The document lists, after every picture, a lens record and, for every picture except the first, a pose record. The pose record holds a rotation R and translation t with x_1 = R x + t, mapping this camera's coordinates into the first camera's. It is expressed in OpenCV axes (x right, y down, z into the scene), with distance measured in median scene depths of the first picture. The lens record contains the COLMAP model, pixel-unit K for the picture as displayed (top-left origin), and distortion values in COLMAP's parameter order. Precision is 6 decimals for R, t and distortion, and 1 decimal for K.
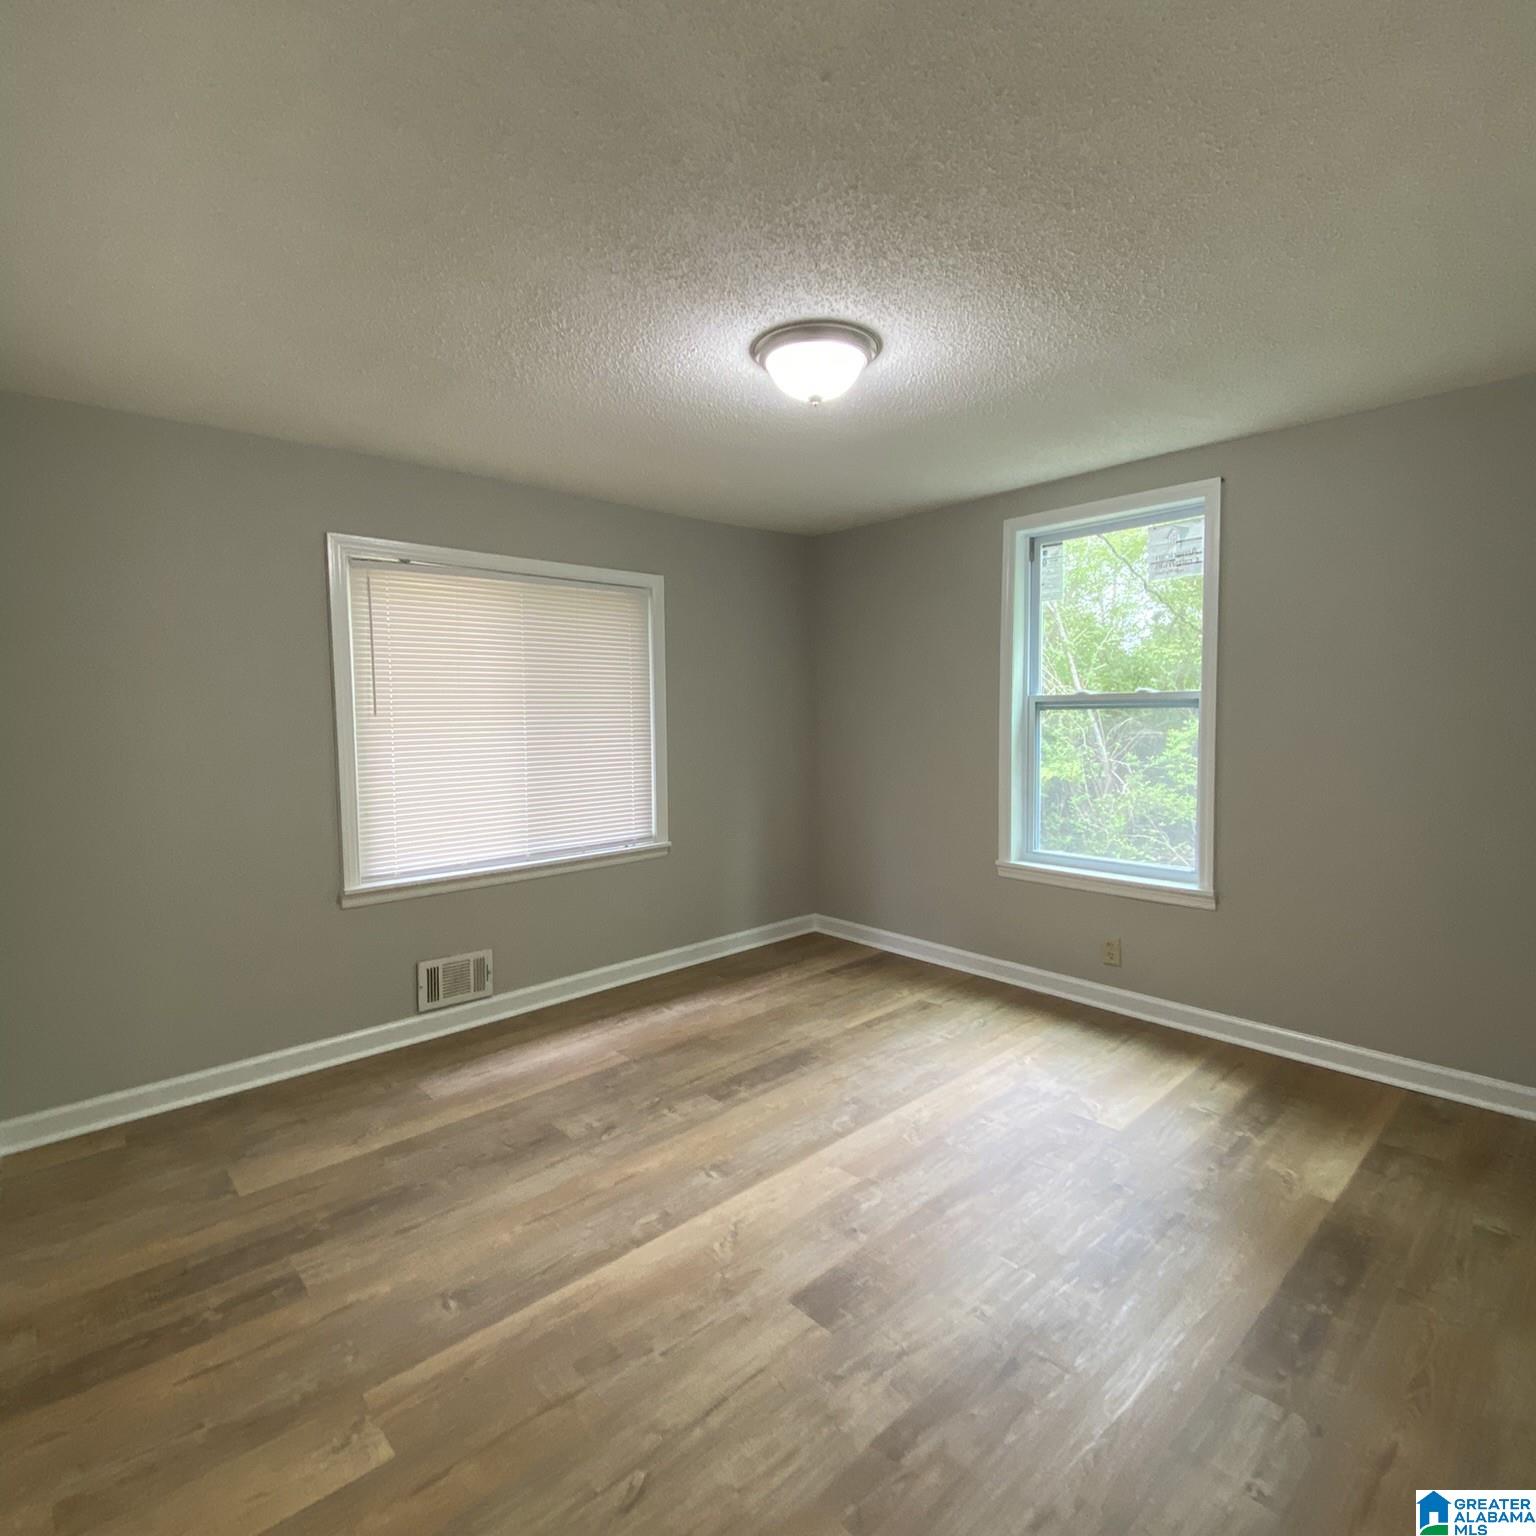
lens RADIAL K [[845.1, 0, 758.2], [0, 845.1, 765.1], [0, 0, 1]] dist [0.030590, -0.023397]
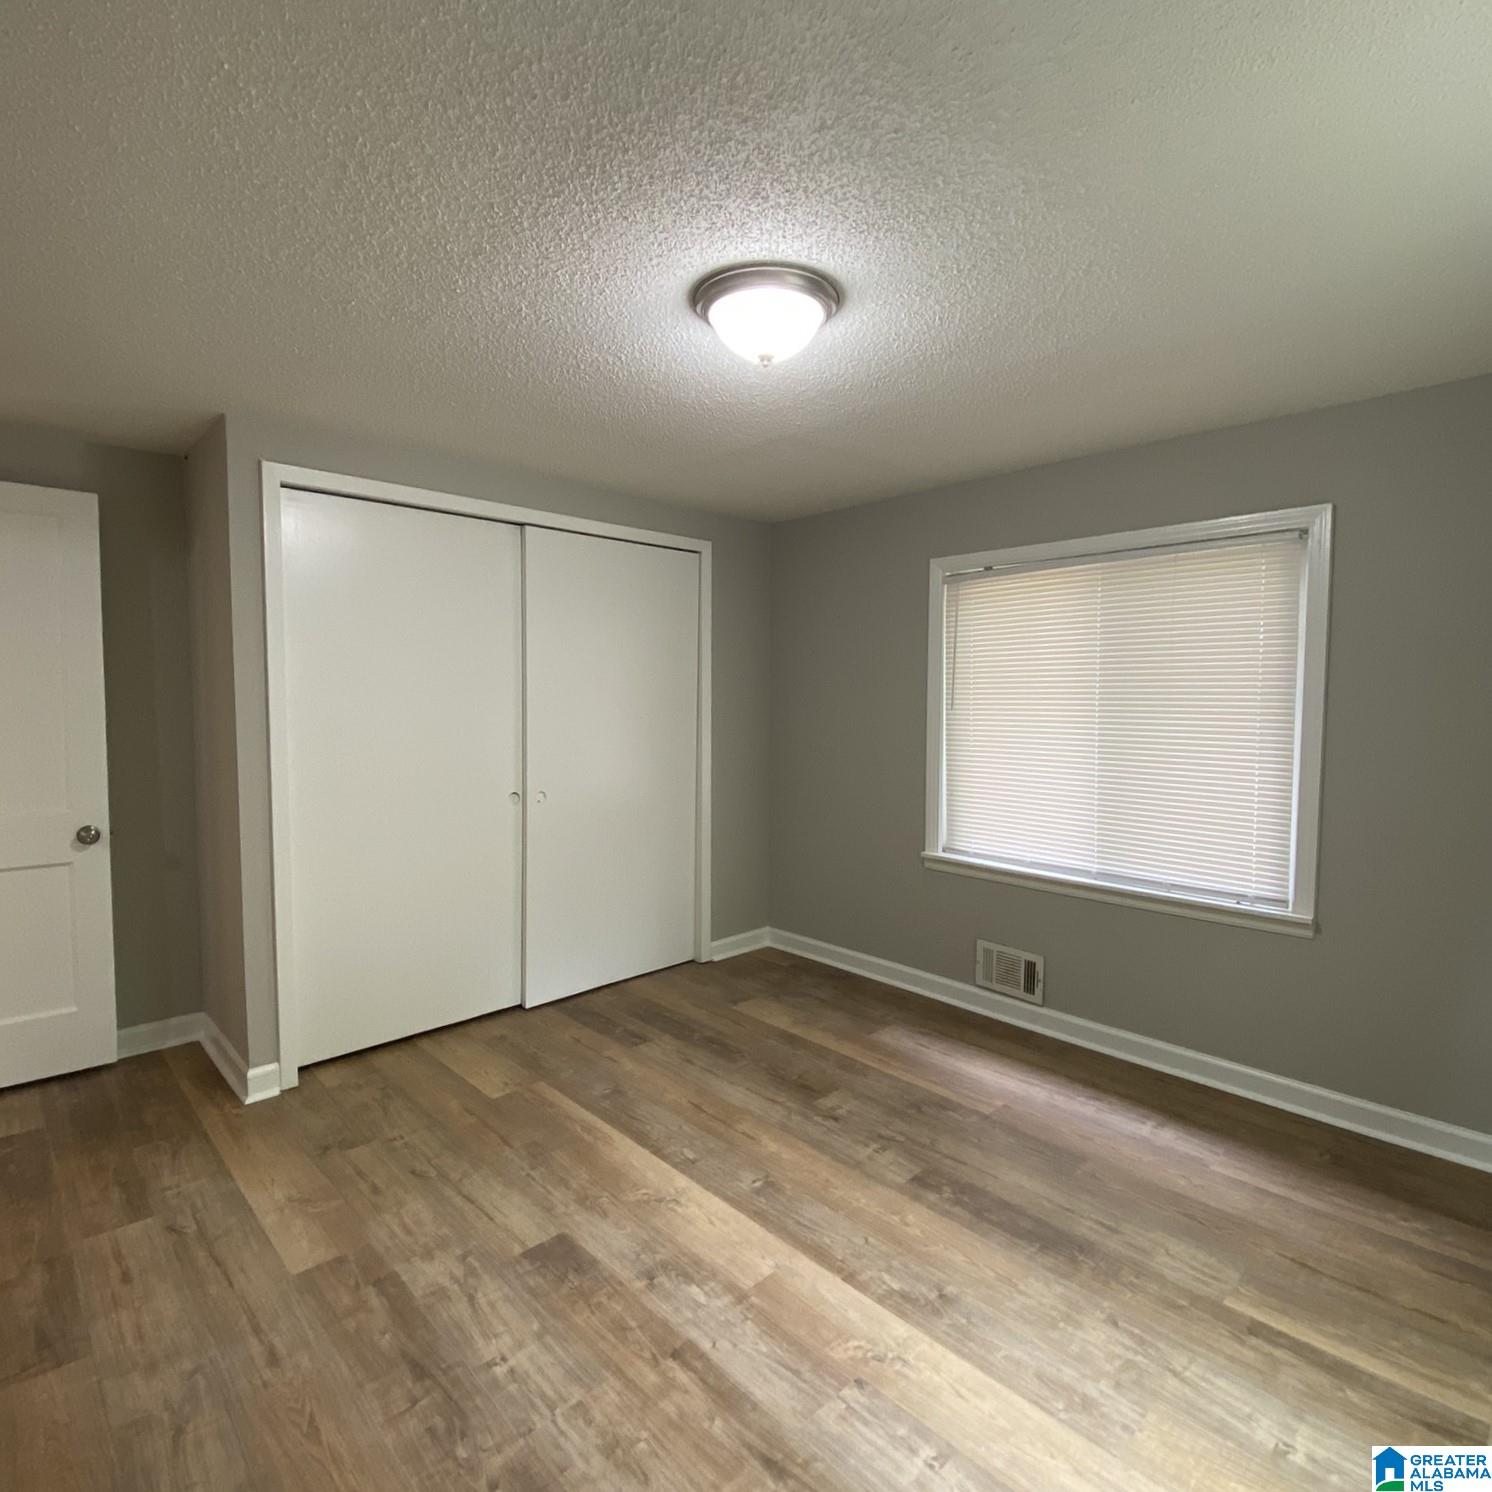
lens RADIAL K [[820.9, 0, 737.7], [0, 820.9, 737.6], [0, 0, 1]] dist [0.030590, -0.023397]
pose [[0.019929, 0.070212, -0.997333, 0.746960], [-0.071626, 0.995068, 0.068621, -0.086627], [0.997232, 0.070067, 0.024859, 0.785350]]
